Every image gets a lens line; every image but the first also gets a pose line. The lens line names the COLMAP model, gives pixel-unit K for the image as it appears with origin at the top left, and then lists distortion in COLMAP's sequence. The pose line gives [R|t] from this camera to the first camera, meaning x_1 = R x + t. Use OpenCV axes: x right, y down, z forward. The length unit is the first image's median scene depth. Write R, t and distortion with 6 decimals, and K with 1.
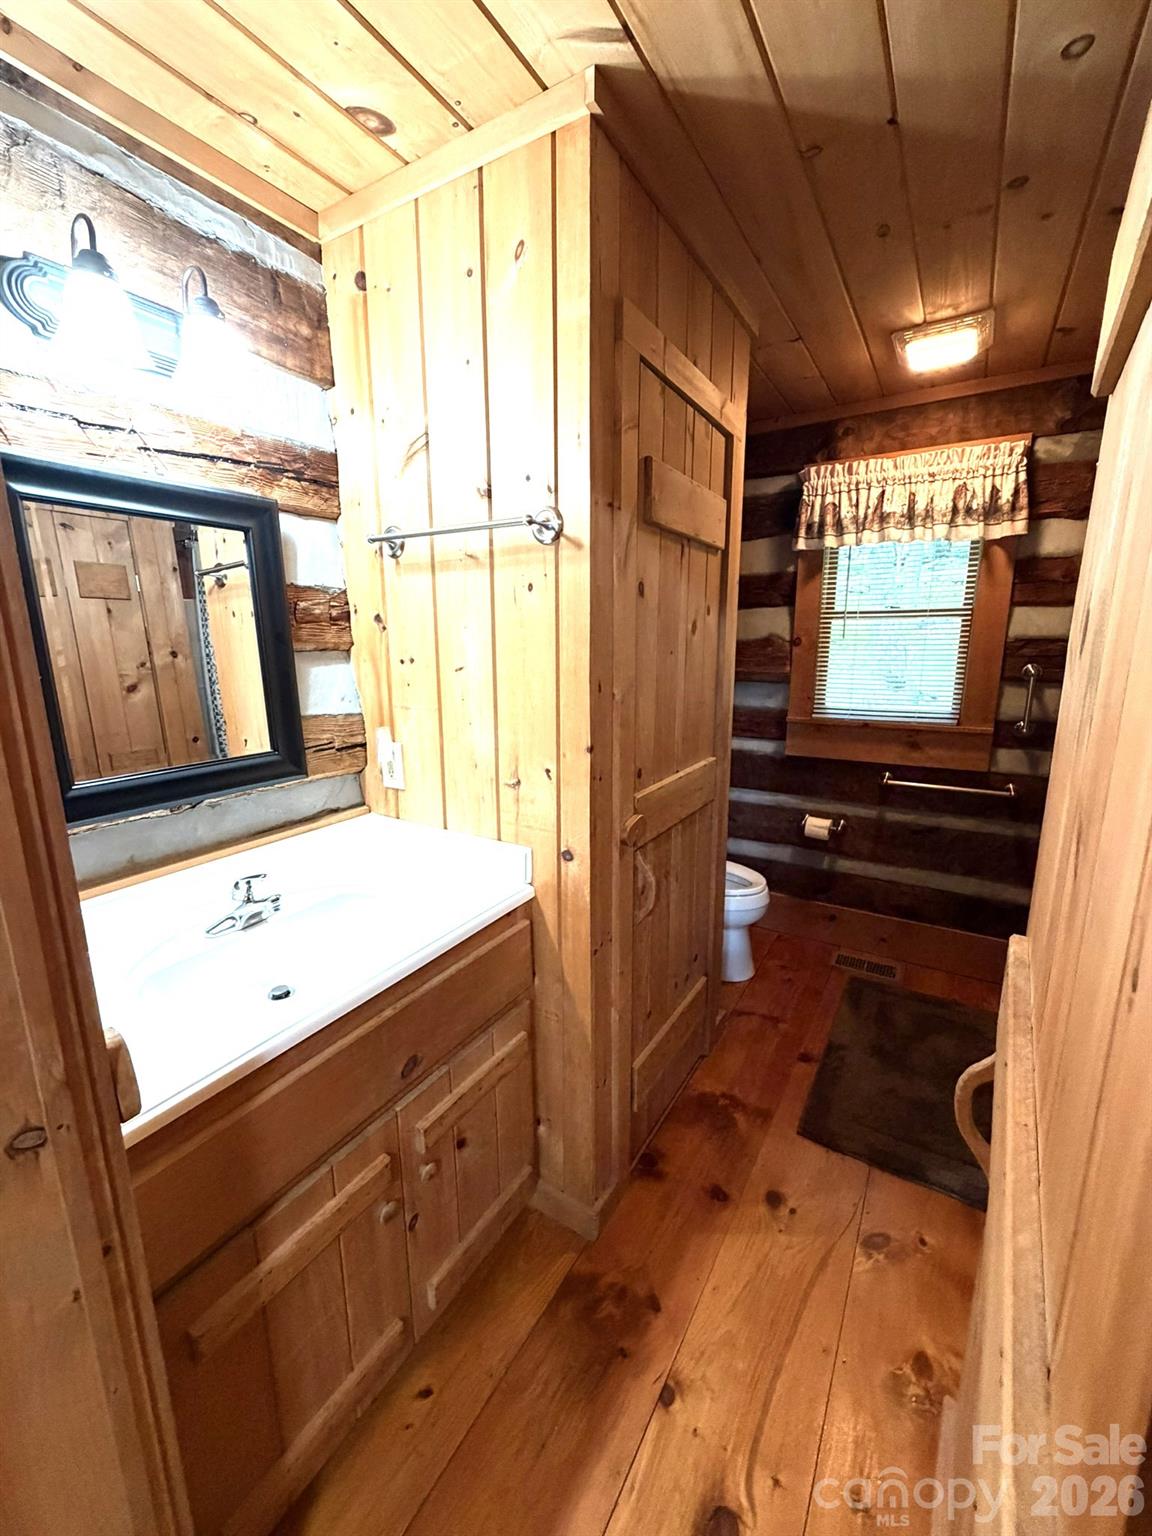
lens RADIAL K [[615.3, 0, 575.5], [0, 615.3, 768.8], [0, 0, 1]] dist [-0.000048, 0.000592]
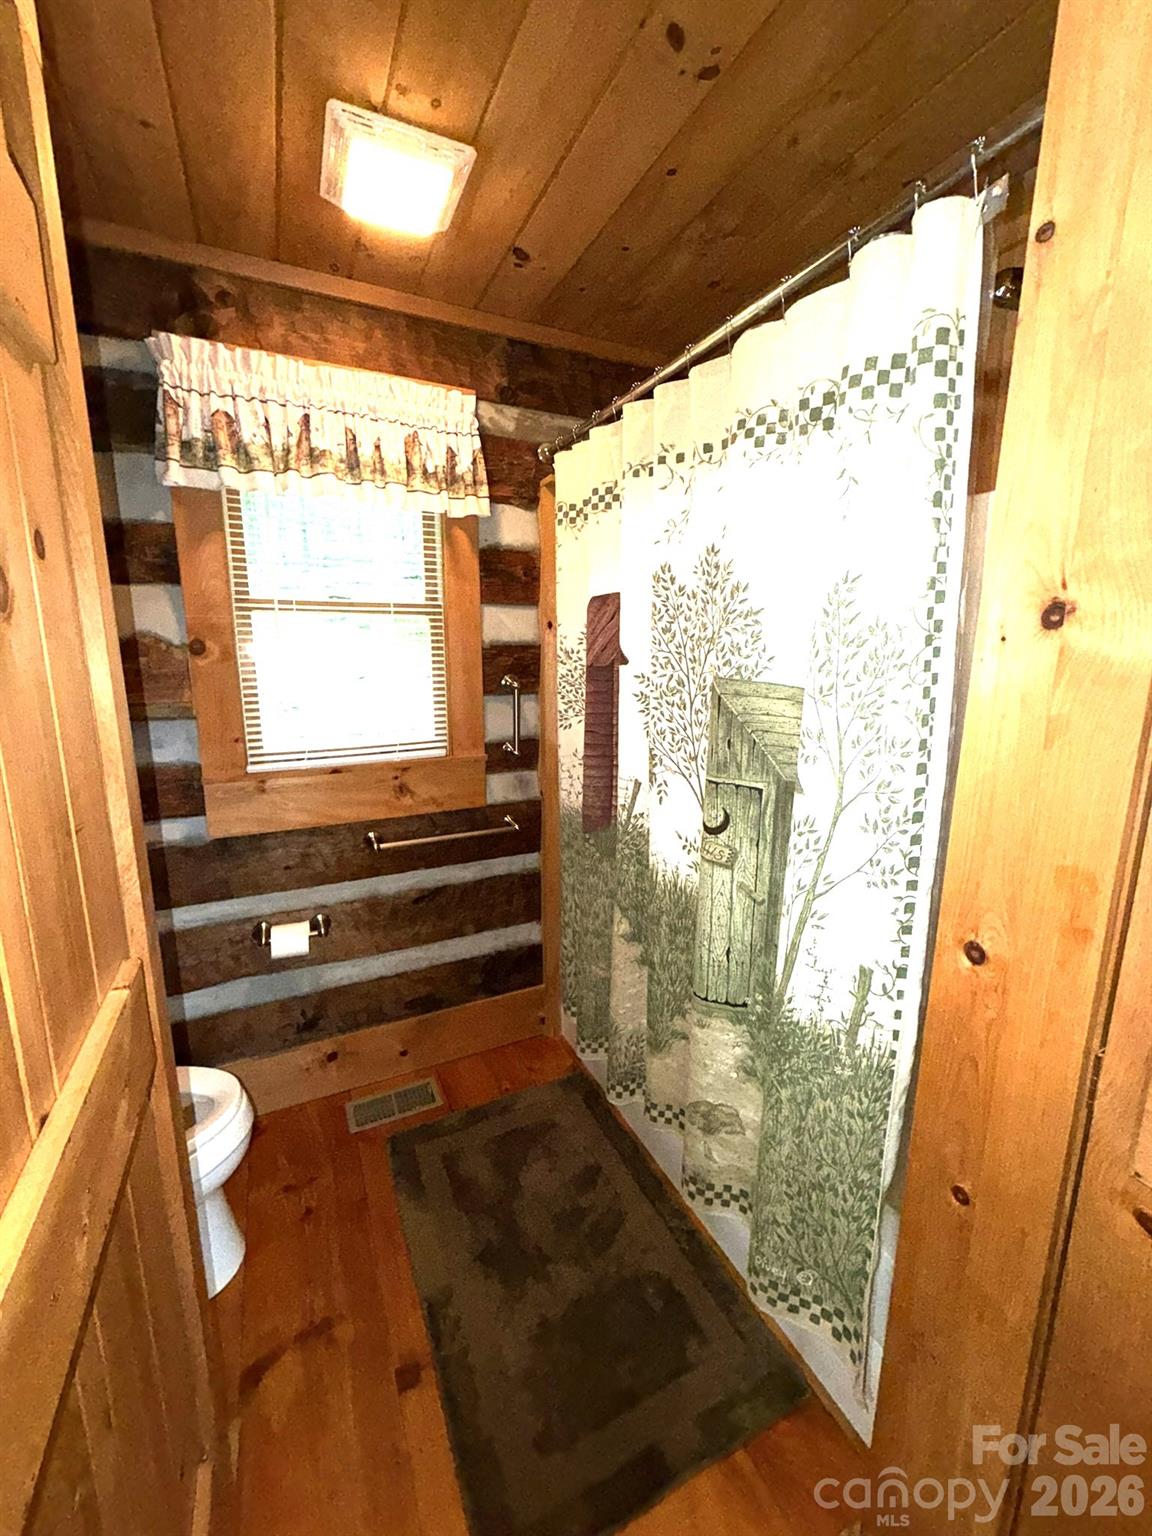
lens RADIAL K [[615.3, 0, 572.9], [0, 615.3, 765.8], [0, 0, 1]] dist [-0.000048, 0.000592]
pose [[0.544382, -0.153409, 0.824690, 0.064978], [0.163915, 0.983636, 0.074775, -0.092739], [-0.822666, 0.094473, 0.560620, 0.447143]]
